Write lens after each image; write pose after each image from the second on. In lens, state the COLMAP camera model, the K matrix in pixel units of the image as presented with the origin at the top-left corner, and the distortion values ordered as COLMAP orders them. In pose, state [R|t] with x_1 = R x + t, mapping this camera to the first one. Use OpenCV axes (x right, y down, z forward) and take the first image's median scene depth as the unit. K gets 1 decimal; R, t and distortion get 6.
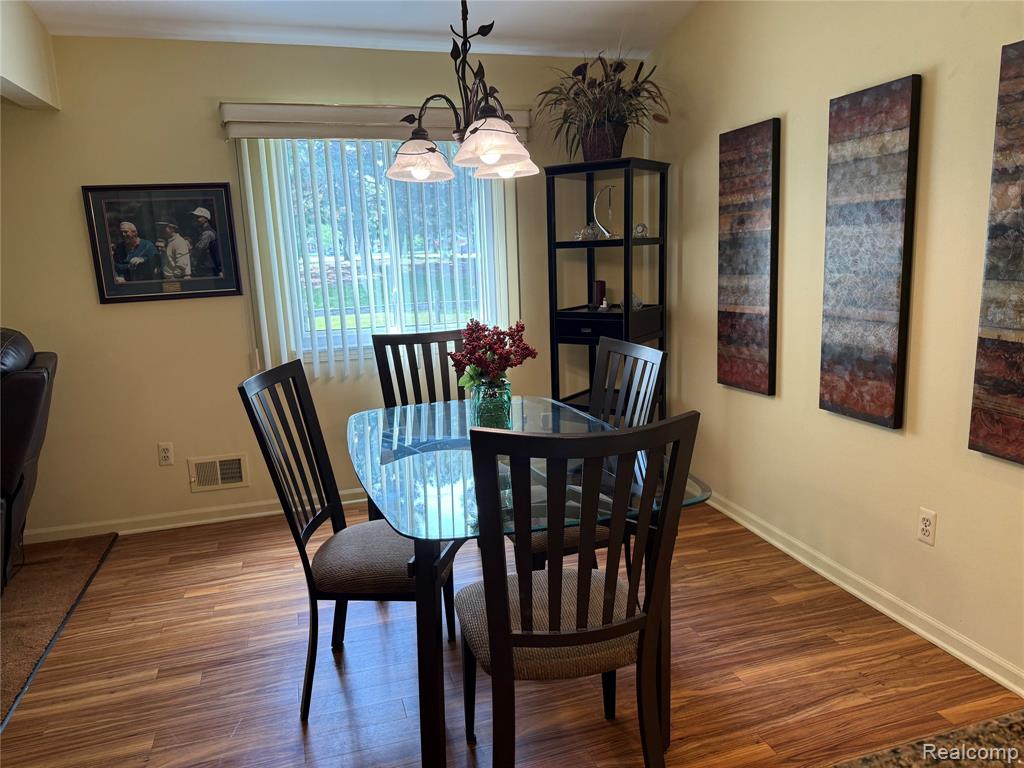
lens RADIAL K [[715.2, 0, 512.0], [0, 715.2, 384.0], [0, 0, 1]] dist [0.070915, -0.112148]
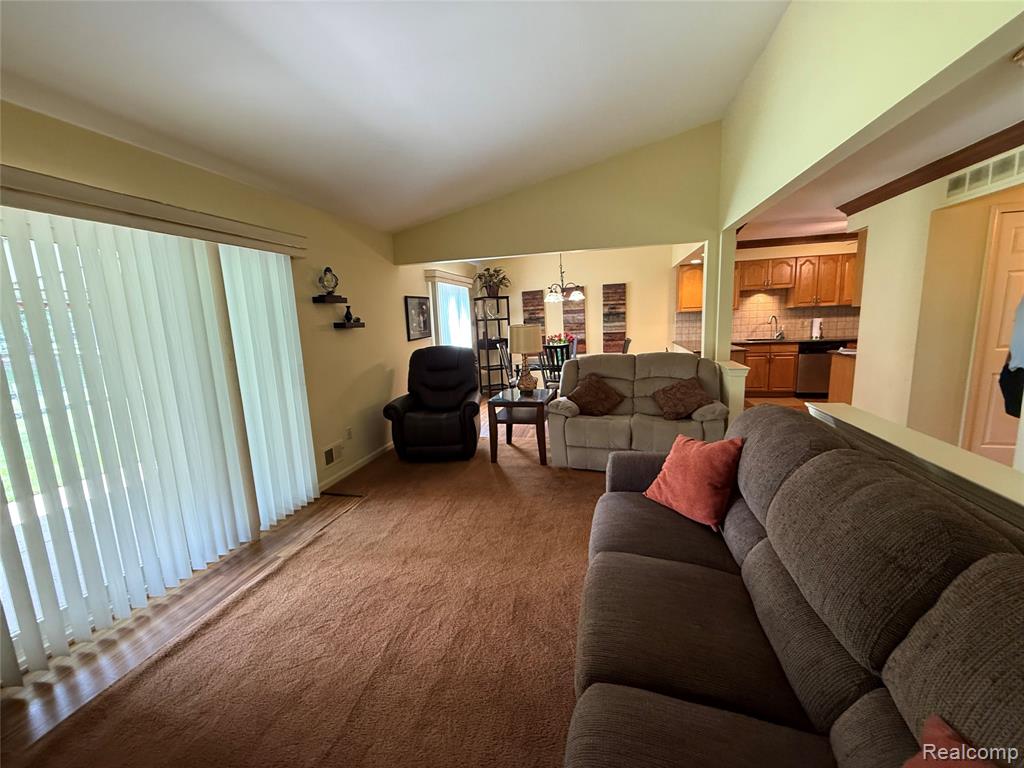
lens RADIAL K [[407.8, 0, 507.6], [0, 407.8, 382.5], [0, 0, 1]] dist [0.000309, -0.000426]
pose [[0.516030, -0.123531, 0.847616, -1.766684], [0.192727, 0.980918, 0.025626, 0.066411], [-0.834607, 0.150135, 0.529991, -0.027872]]
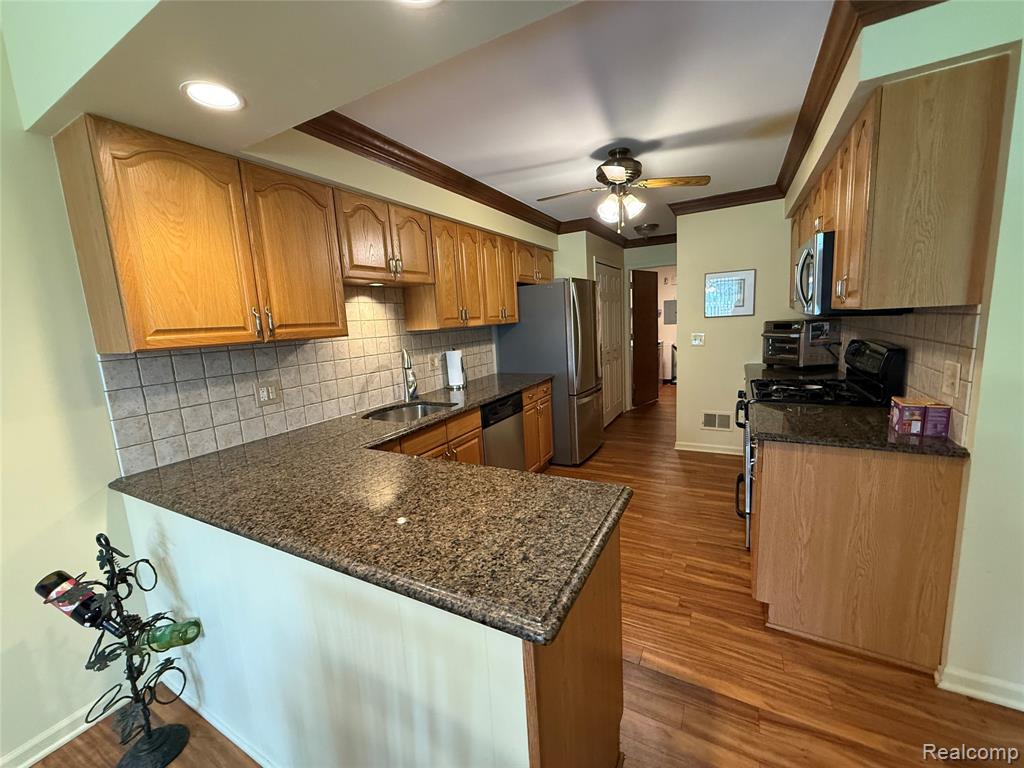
lens RADIAL K [[407.8, 0, 507.6], [0, 407.8, 382.5], [0, 0, 1]] dist [0.000309, -0.000426]
pose [[-0.692997, -0.034479, 0.720115, -0.112286], [0.219882, 0.941157, 0.256663, -0.055400], [-0.686591, 0.336207, -0.644638, 0.306495]]
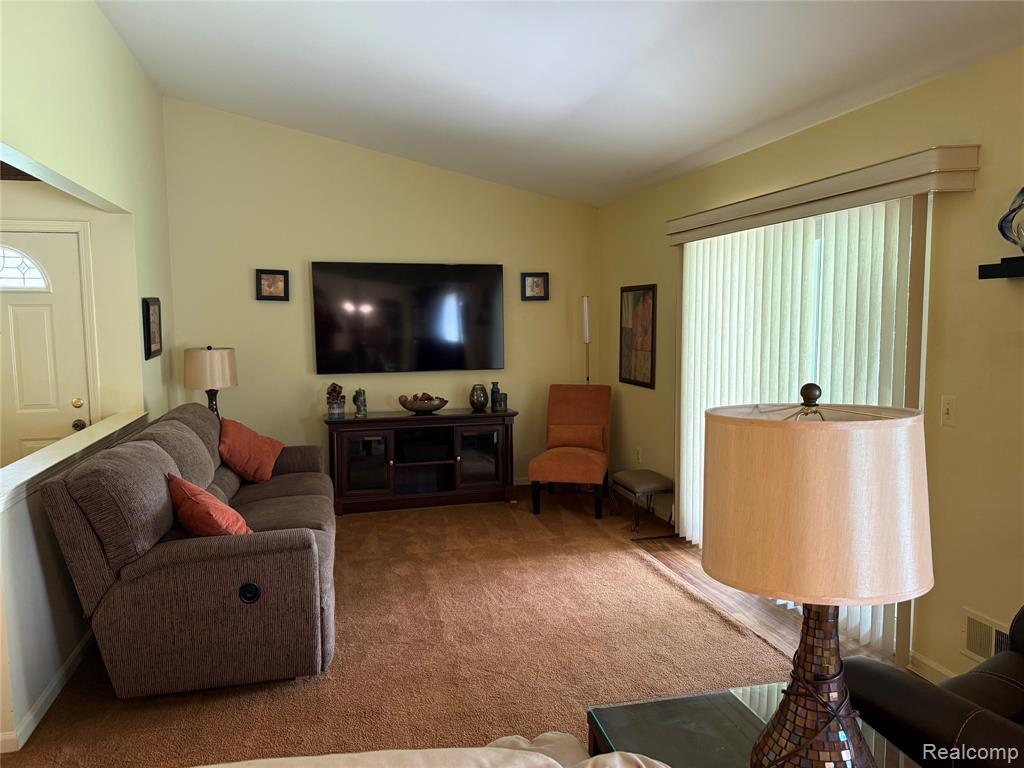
lens RADIAL K [[715.2, 0, 512.0], [0, 715.2, 384.0], [0, 0, 1]] dist [0.070915, -0.112148]
pose [[-0.038316, 0.130399, -0.990721, -0.279014], [-0.181582, 0.974034, 0.135226, -0.102120], [0.982629, 0.185079, -0.013643, 0.426688]]
